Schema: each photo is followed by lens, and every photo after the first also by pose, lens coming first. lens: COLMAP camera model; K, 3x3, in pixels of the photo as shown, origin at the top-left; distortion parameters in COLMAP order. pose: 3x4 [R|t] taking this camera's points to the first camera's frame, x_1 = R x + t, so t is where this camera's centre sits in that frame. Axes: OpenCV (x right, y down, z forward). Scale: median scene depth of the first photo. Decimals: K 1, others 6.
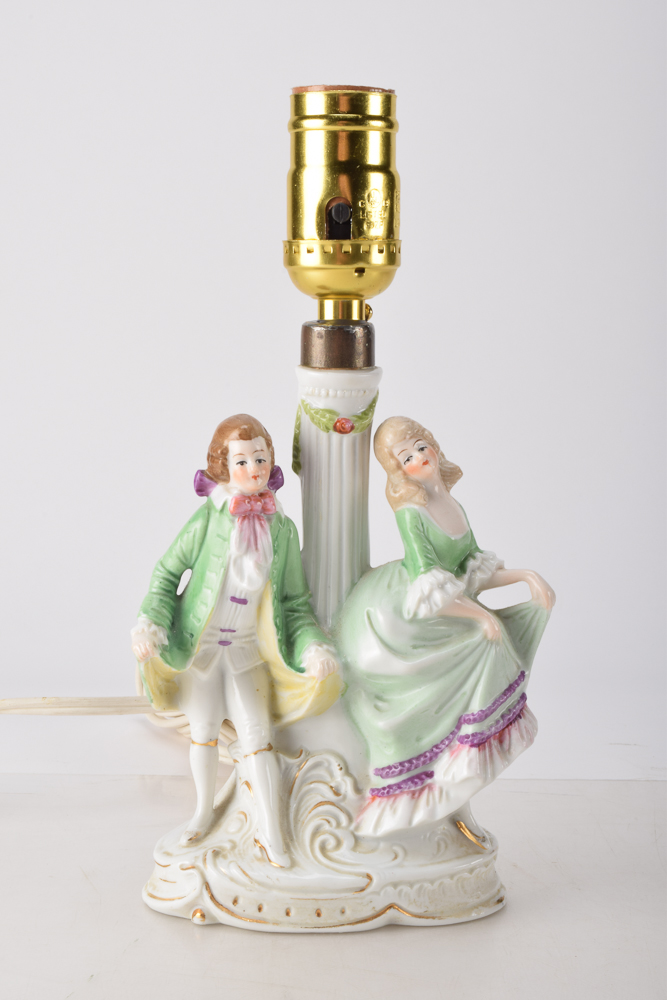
lens RADIAL K [[1724.9, 0, 333.5], [0, 1724.9, 500.0], [0, 0, 1]] dist [-0.019431, 0.024451]
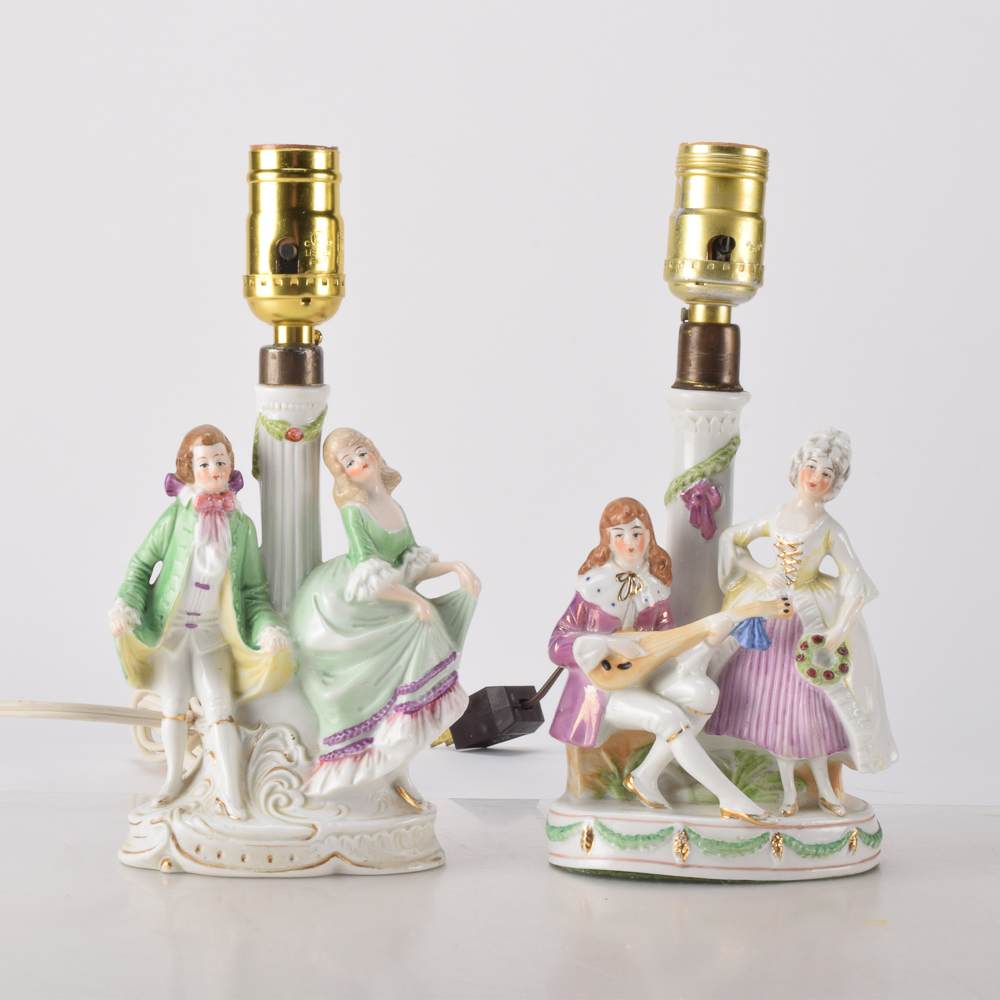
lens RADIAL K [[2829.0, 0, 500.0], [0, 2829.0, 500.0], [0, 0, 1]] dist [-0.111700, 0.653412]
pose [[0.999951, -0.002331, -0.009580, 0.160183], [0.001555, 0.996772, -0.080265, 0.151321], [0.009737, 0.080246, 0.996728, -0.870611]]
